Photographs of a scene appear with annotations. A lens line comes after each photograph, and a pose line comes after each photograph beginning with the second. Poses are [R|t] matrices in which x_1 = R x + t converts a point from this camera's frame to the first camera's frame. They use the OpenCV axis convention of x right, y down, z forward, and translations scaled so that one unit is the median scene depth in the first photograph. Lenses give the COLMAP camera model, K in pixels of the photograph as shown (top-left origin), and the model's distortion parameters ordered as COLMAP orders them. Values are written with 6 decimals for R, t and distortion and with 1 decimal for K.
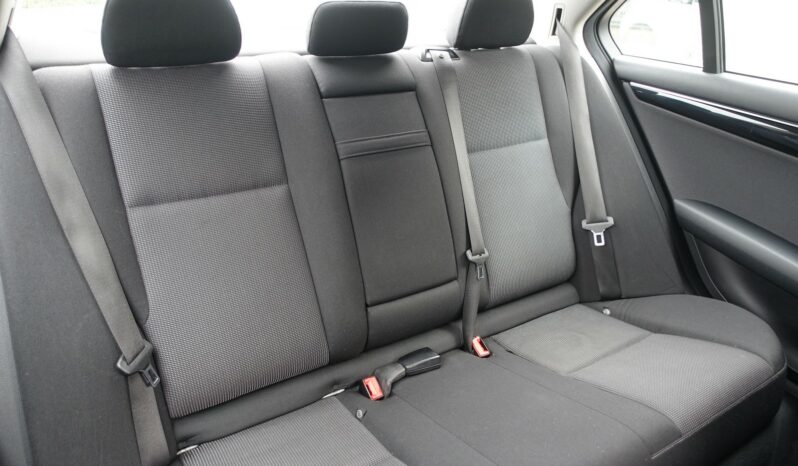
lens RADIAL K [[546.5, 0, 400.8], [0, 546.5, 230.2], [0, 0, 1]] dist [-0.004095, -0.000860]
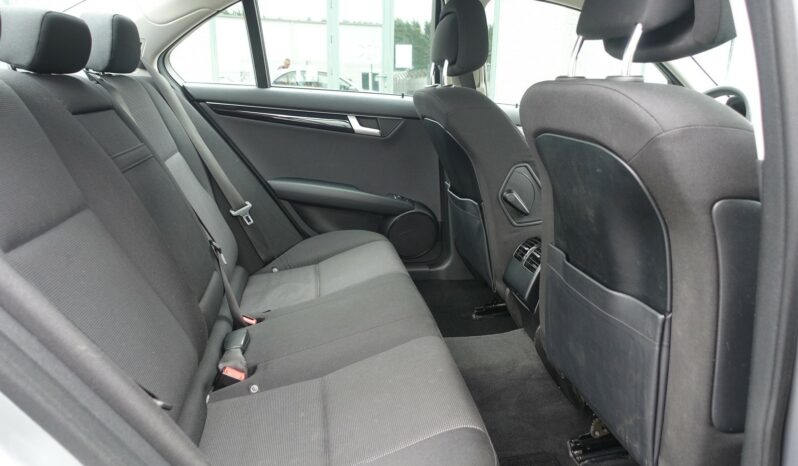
lens RADIAL K [[546.5, 0, 400.8], [0, 546.5, 230.2], [0, 0, 1]] dist [-0.004095, -0.000860]
pose [[0.379889, -0.259251, 0.887960, -0.626932], [0.367831, 0.923105, 0.112146, 0.027144], [-0.848755, 0.284017, 0.446038, 0.147835]]
